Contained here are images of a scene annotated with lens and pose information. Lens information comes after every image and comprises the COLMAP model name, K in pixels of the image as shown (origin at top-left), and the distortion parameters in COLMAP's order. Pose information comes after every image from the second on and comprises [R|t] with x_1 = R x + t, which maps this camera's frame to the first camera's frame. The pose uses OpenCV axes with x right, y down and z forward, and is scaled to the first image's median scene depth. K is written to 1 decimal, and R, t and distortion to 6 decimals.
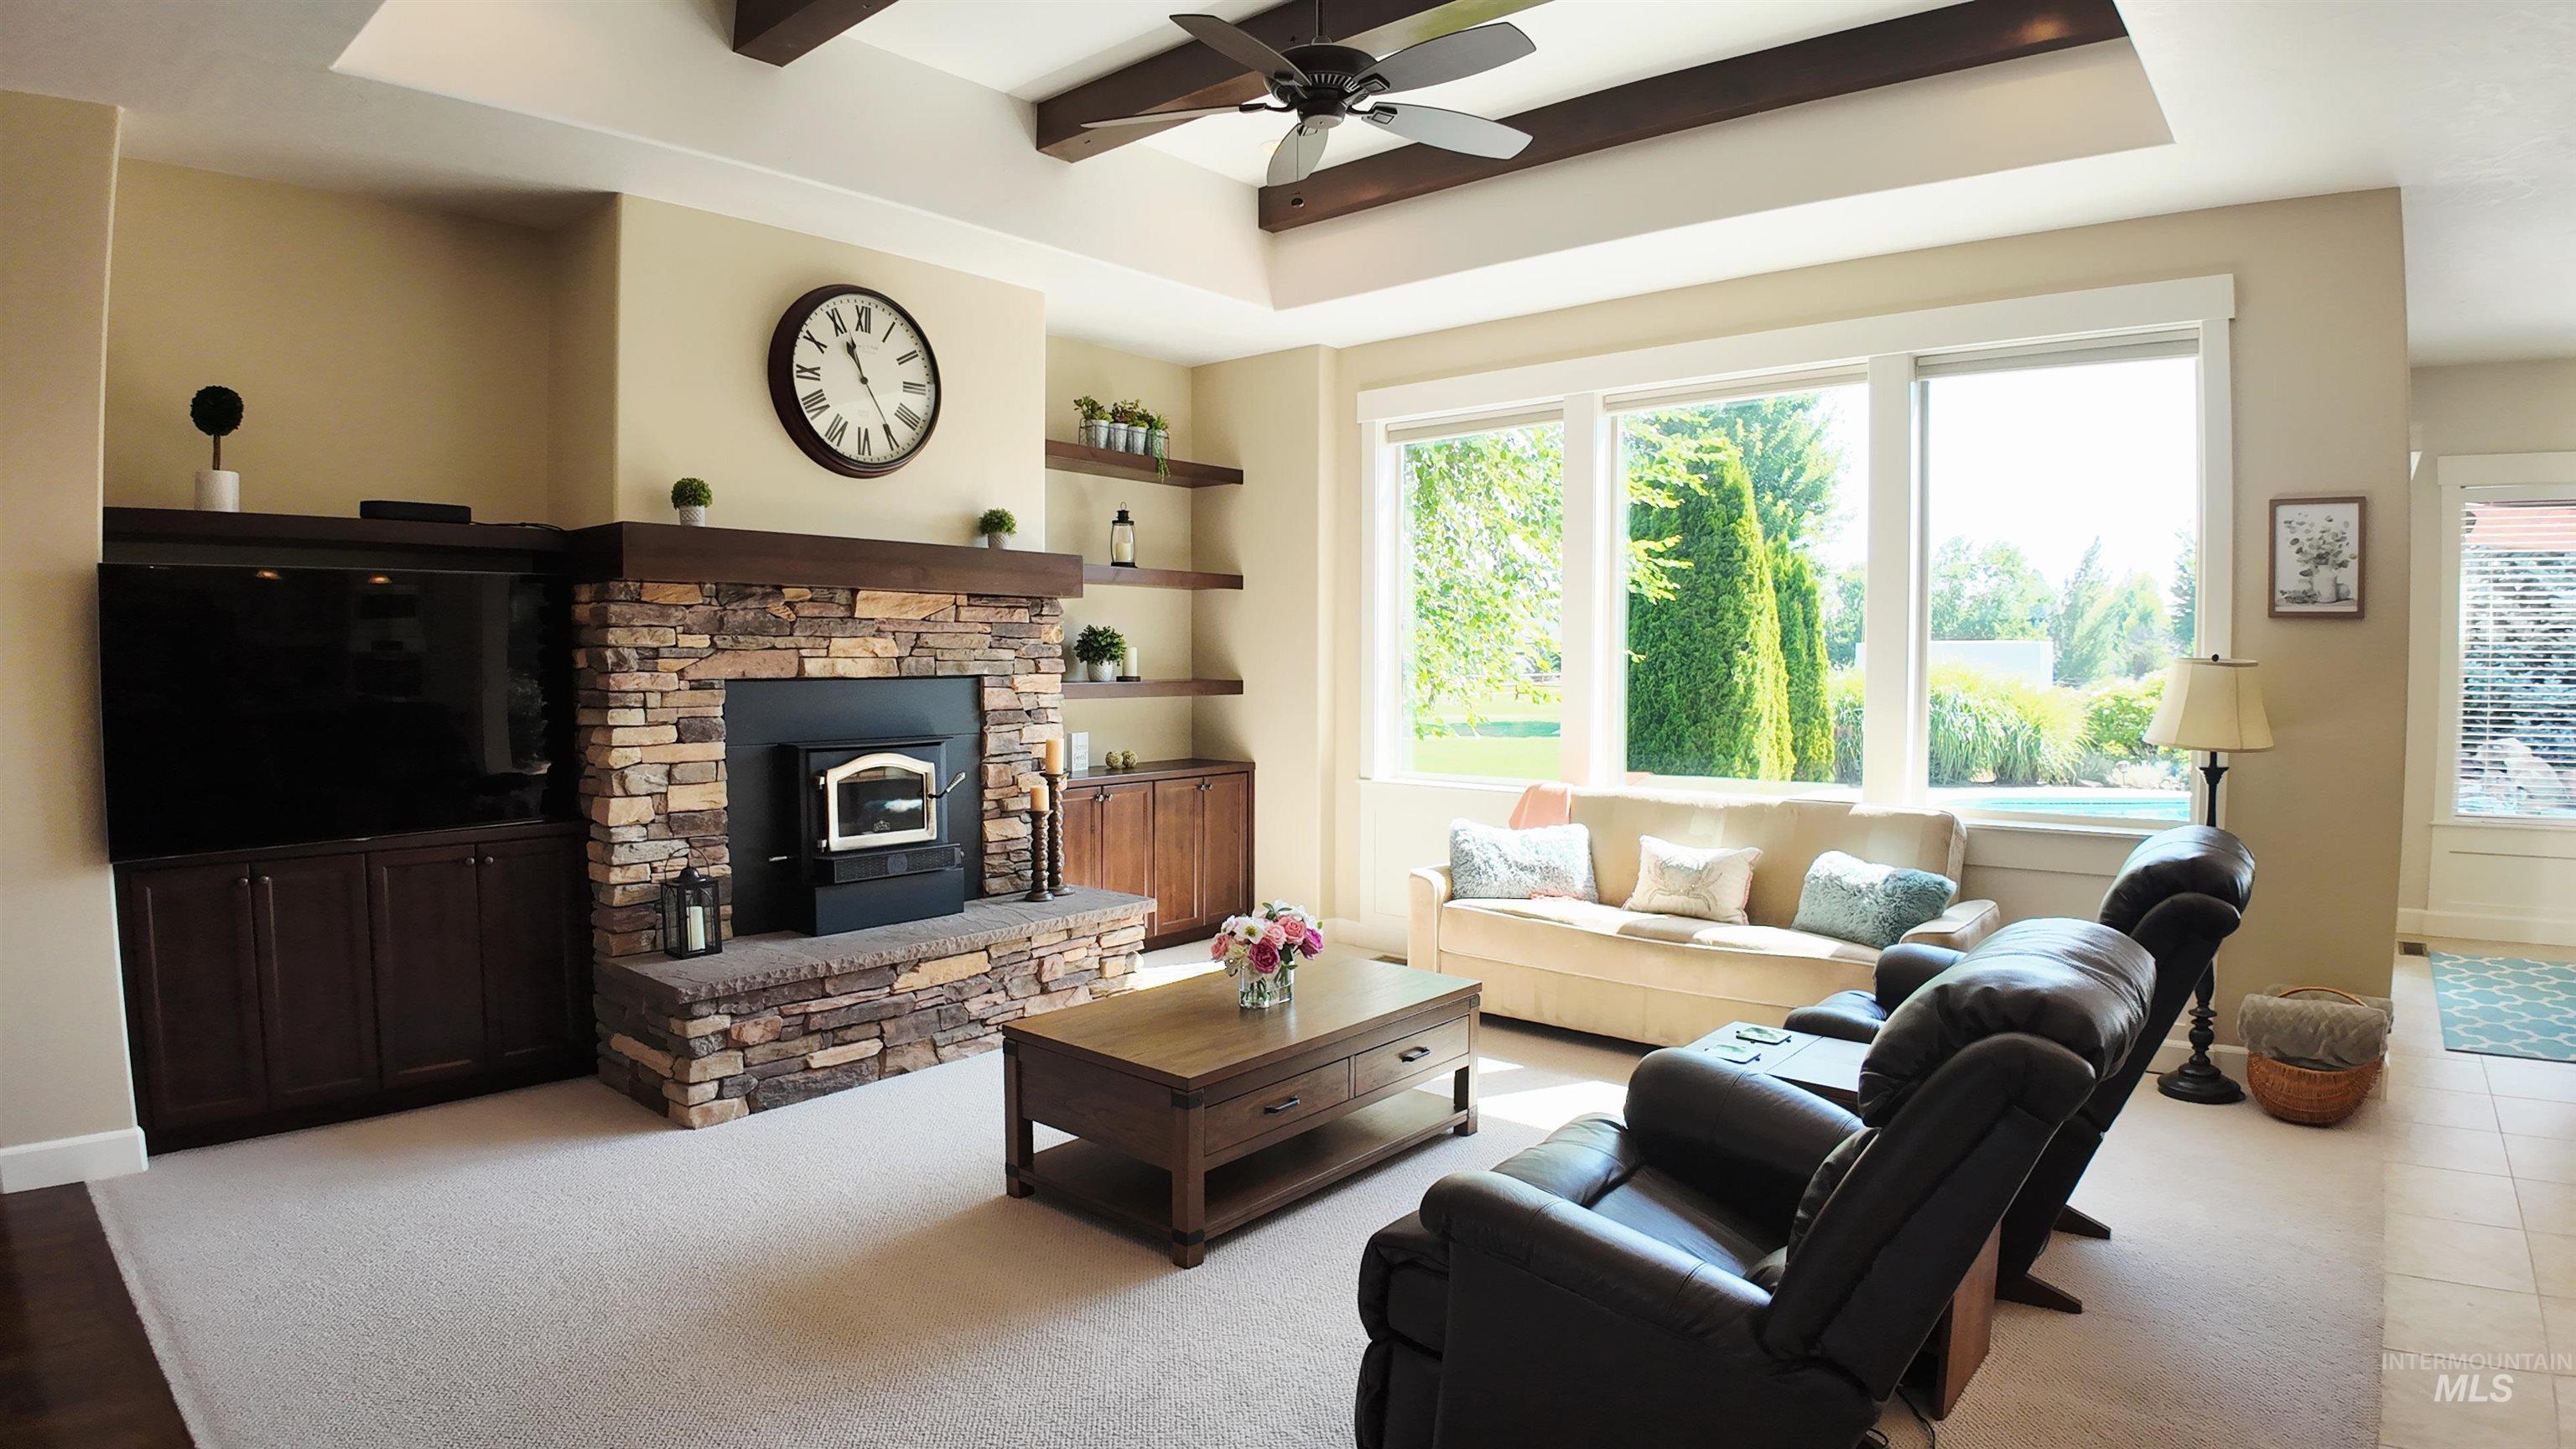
lens RADIAL K [[1347.4, 0, 1372.2], [0, 1347.4, 719.0], [0, 0, 1]] dist [-0.021674, -0.098388]
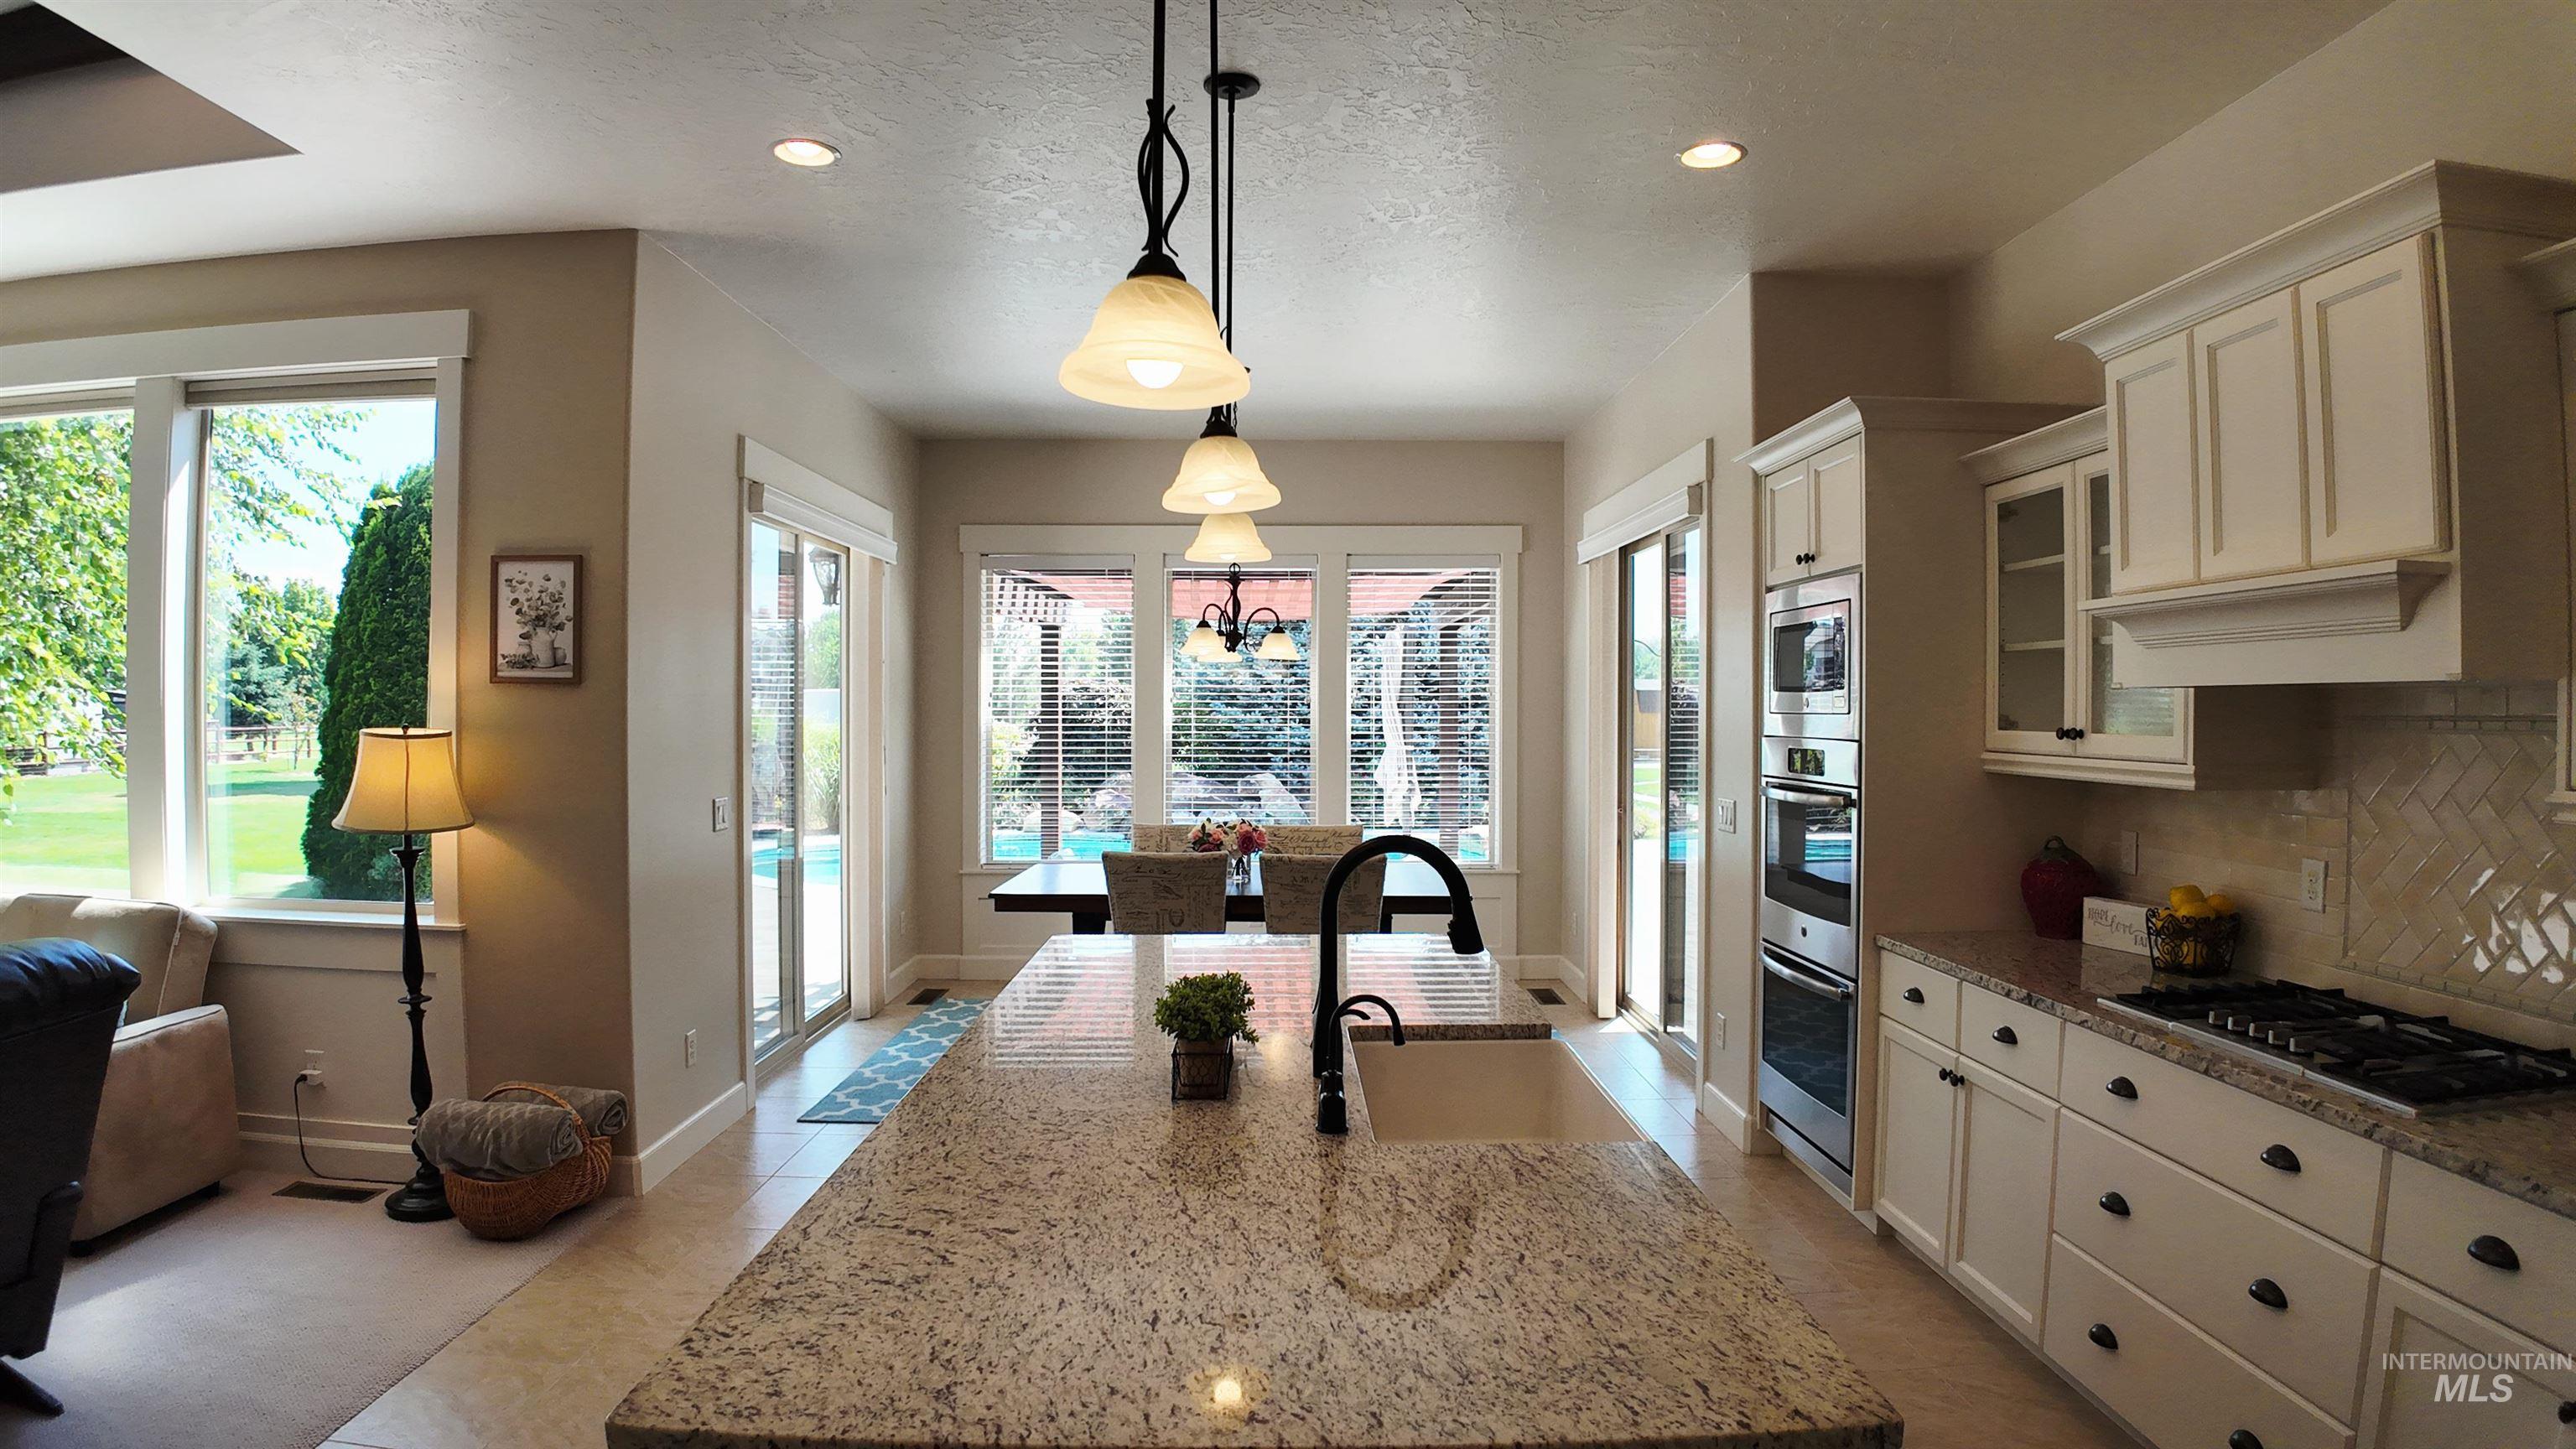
lens RADIAL K [[1357.8, 0, 1296.6], [0, 1357.8, 725.8], [0, 0, 1]] dist [-0.119202, 0.000480]
pose [[0.767737, -0.002669, 0.640760, 0.490492], [0.020464, 0.999583, -0.020356, -0.015909], [-0.640438, 0.028741, 0.767472, -0.062229]]
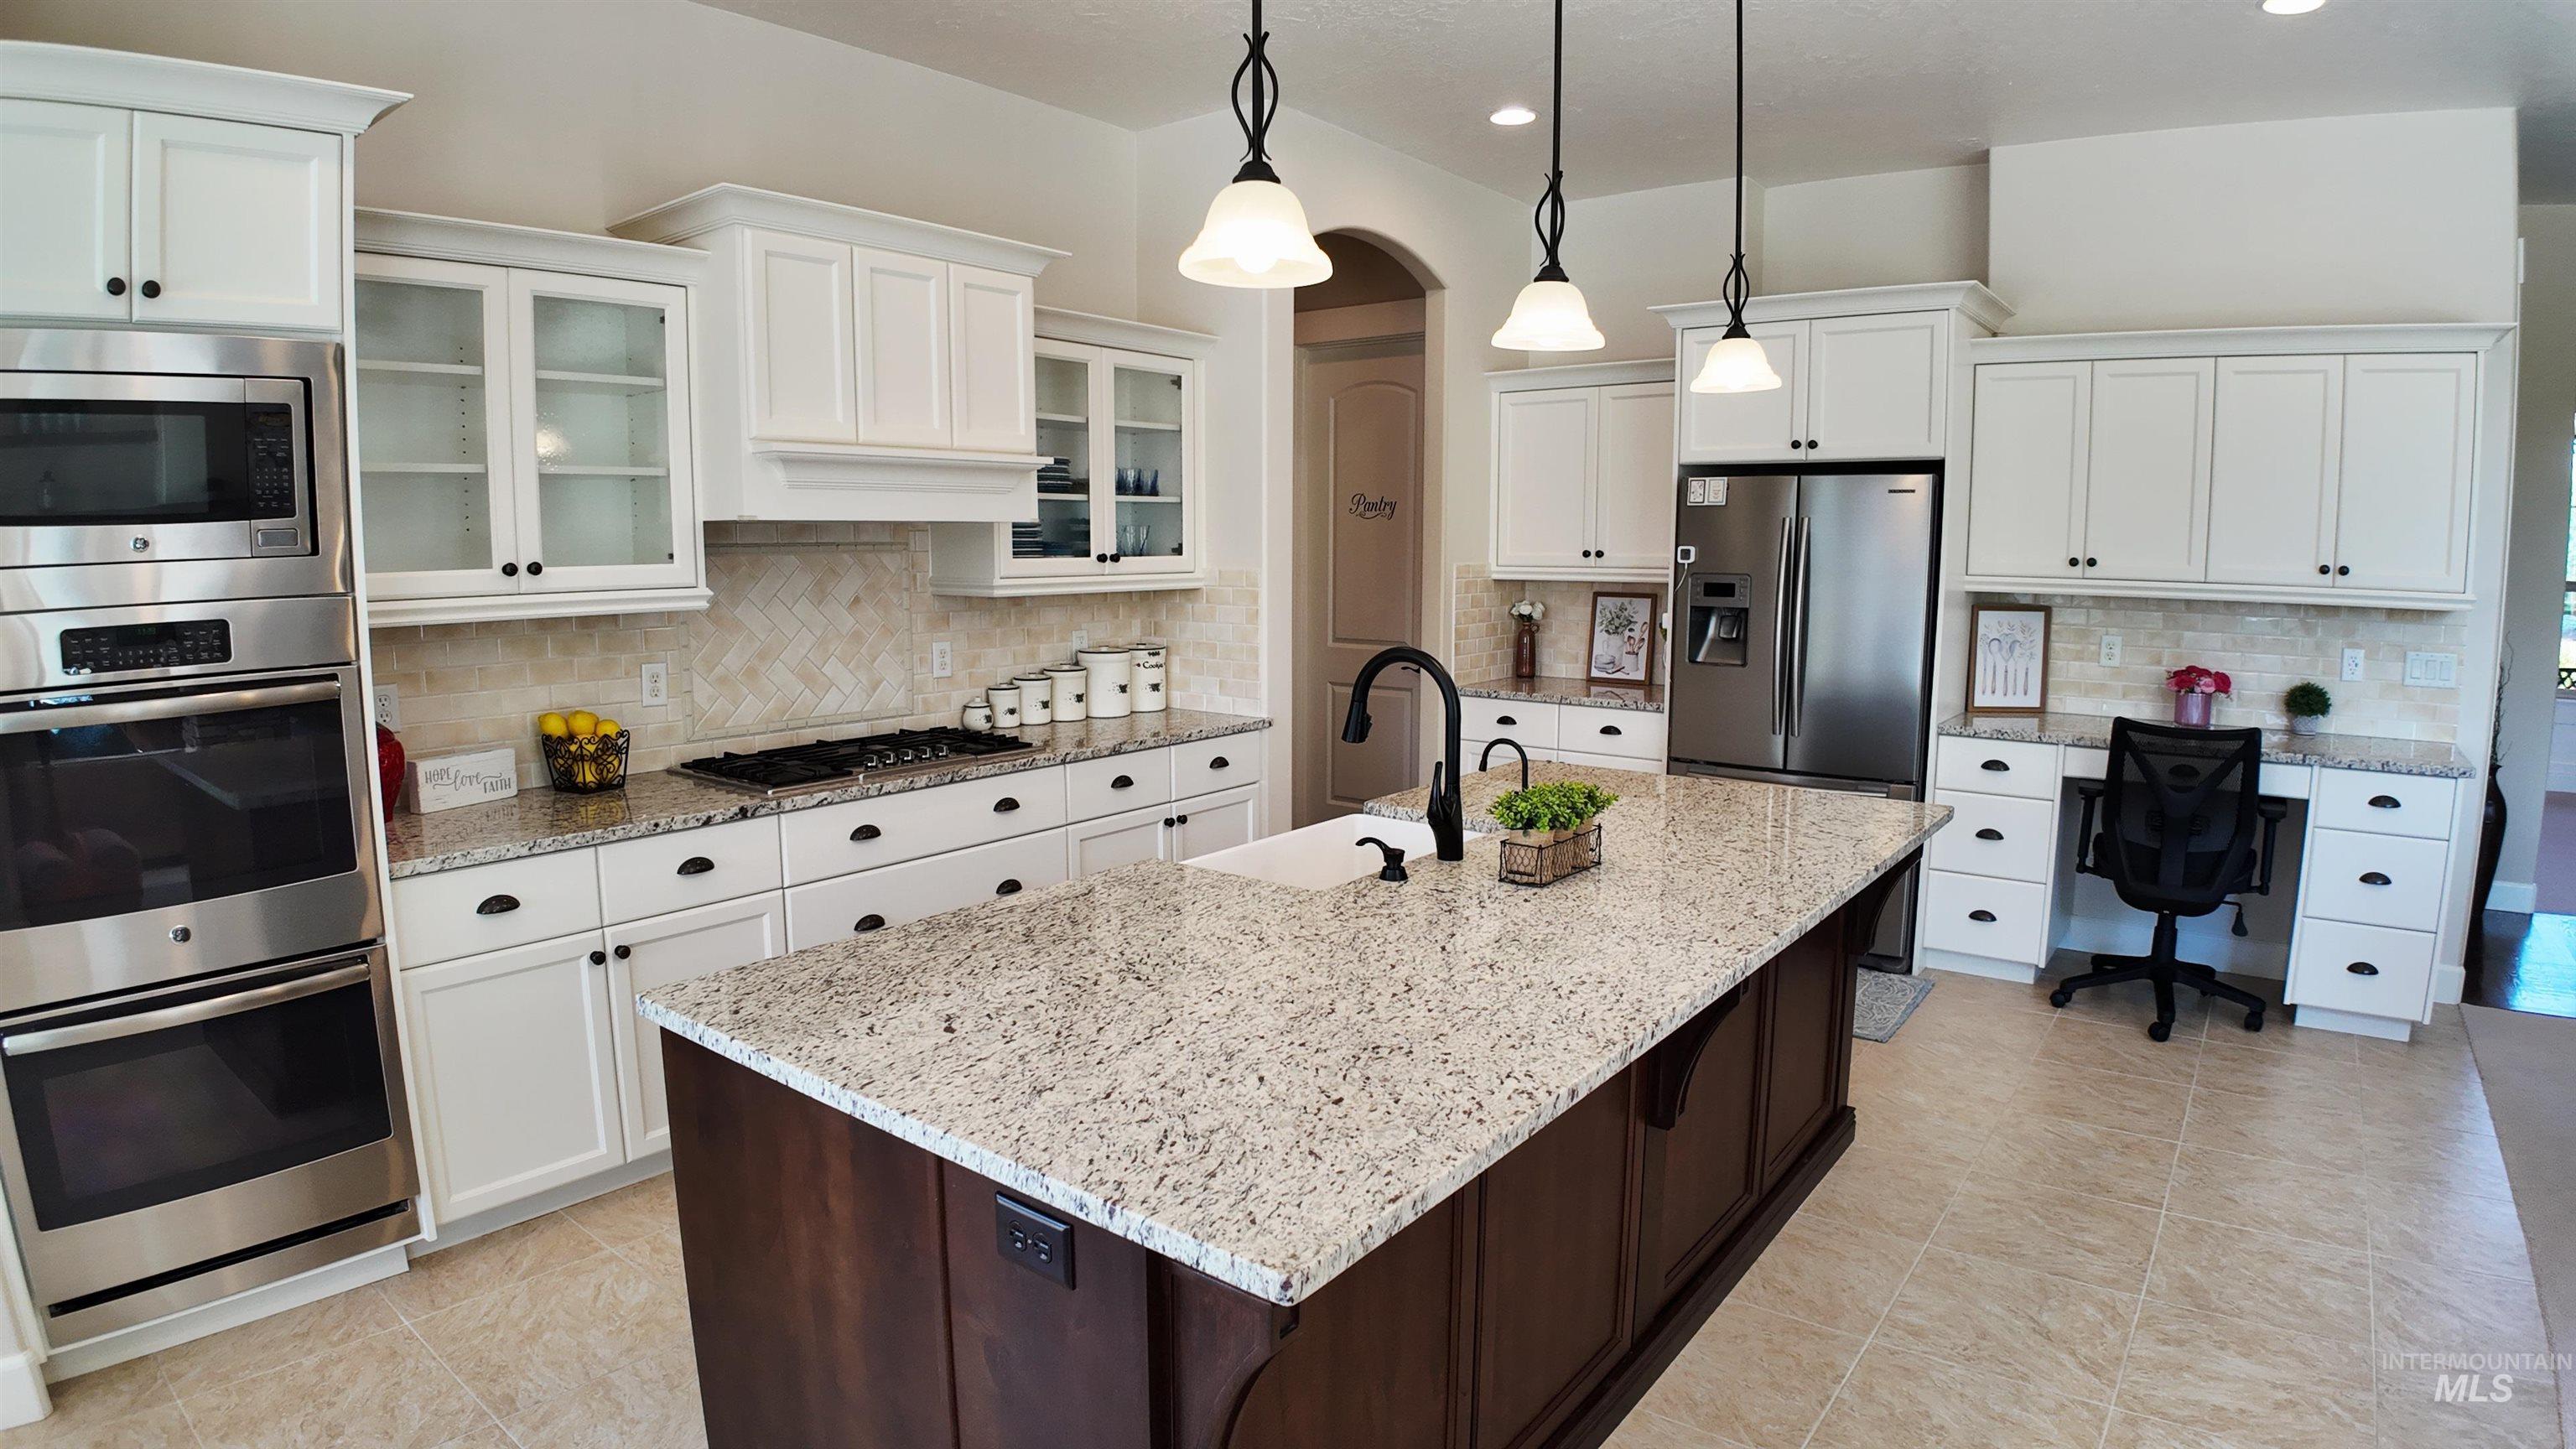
lens RADIAL K [[1368.7, 0, 1291.1], [0, 1368.7, 719.7], [0, 0, 1]] dist [-0.109059, -0.001671]
pose [[-0.999635, 0.006650, -0.026197, 0.882762], [0.002142, 0.985704, 0.168472, -0.051791], [0.026943, 0.168354, -0.985358, 0.844095]]
